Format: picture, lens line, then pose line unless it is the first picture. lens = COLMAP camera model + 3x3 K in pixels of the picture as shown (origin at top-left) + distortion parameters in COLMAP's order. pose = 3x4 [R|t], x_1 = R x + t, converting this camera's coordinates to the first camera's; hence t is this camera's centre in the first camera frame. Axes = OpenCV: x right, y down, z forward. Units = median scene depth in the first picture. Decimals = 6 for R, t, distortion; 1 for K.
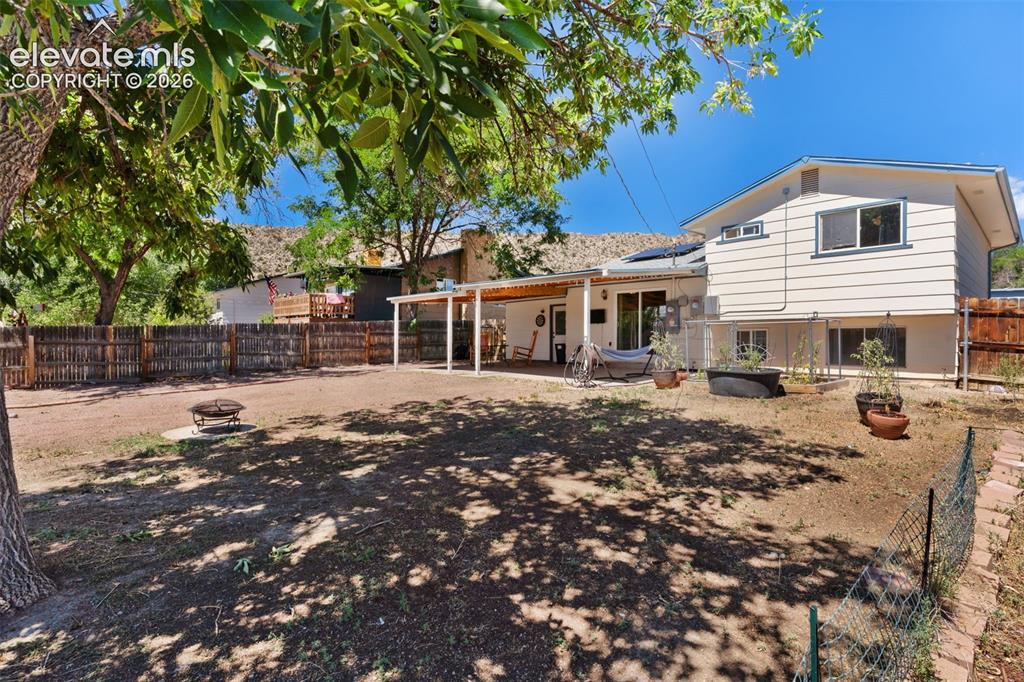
lens RADIAL K [[498.8, 0, 517.8], [0, 498.8, 338.9], [0, 0, 1]] dist [0.005291, 0.000344]
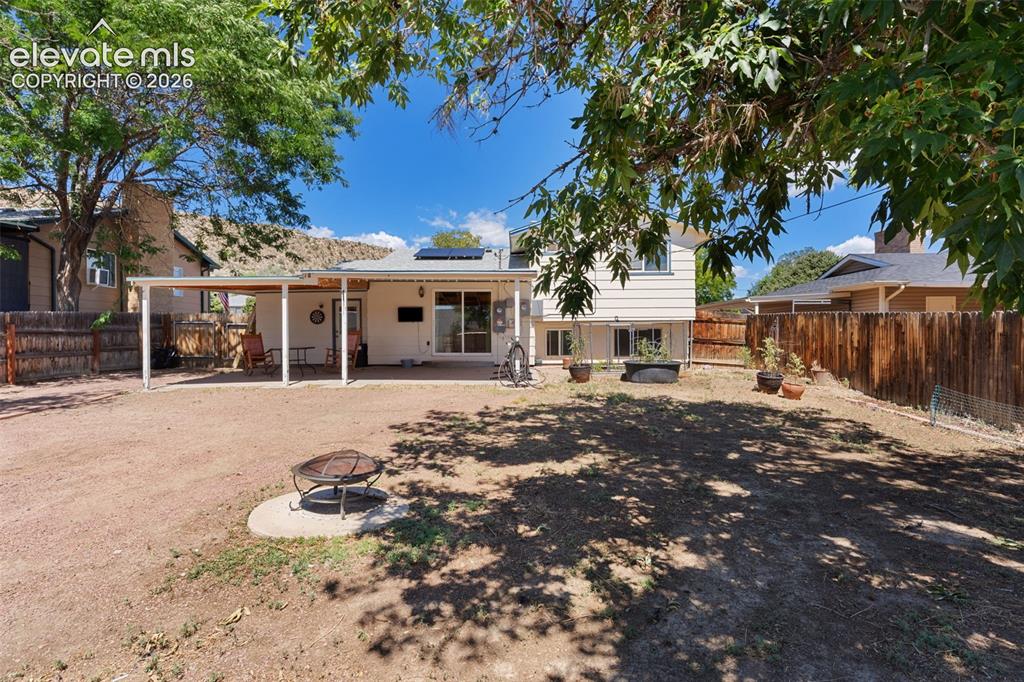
lens RADIAL K [[498.8, 0, 514.5], [0, 498.8, 338.1], [0, 0, 1]] dist [0.005291, 0.000344]
pose [[0.689490, -0.009839, 0.724228, -0.496017], [0.007045, 0.999952, 0.006877, -0.006834], [-0.724261, 0.000360, 0.689526, 0.261927]]
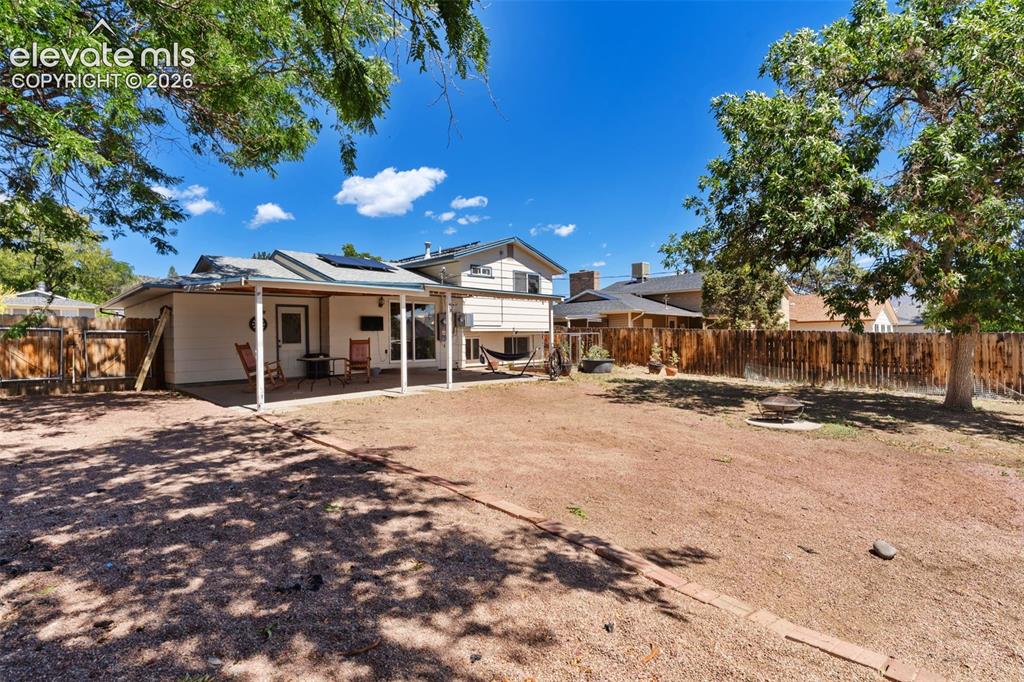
lens RADIAL K [[498.8, 0, 510.4], [0, 498.8, 339.8], [0, 0, 1]] dist [0.005291, 0.000344]
pose [[-0.024787, -0.002424, 0.999690, -1.018980], [0.013721, 0.999902, 0.002765, -0.016517], [-0.999599, 0.013785, -0.024751, 0.961477]]
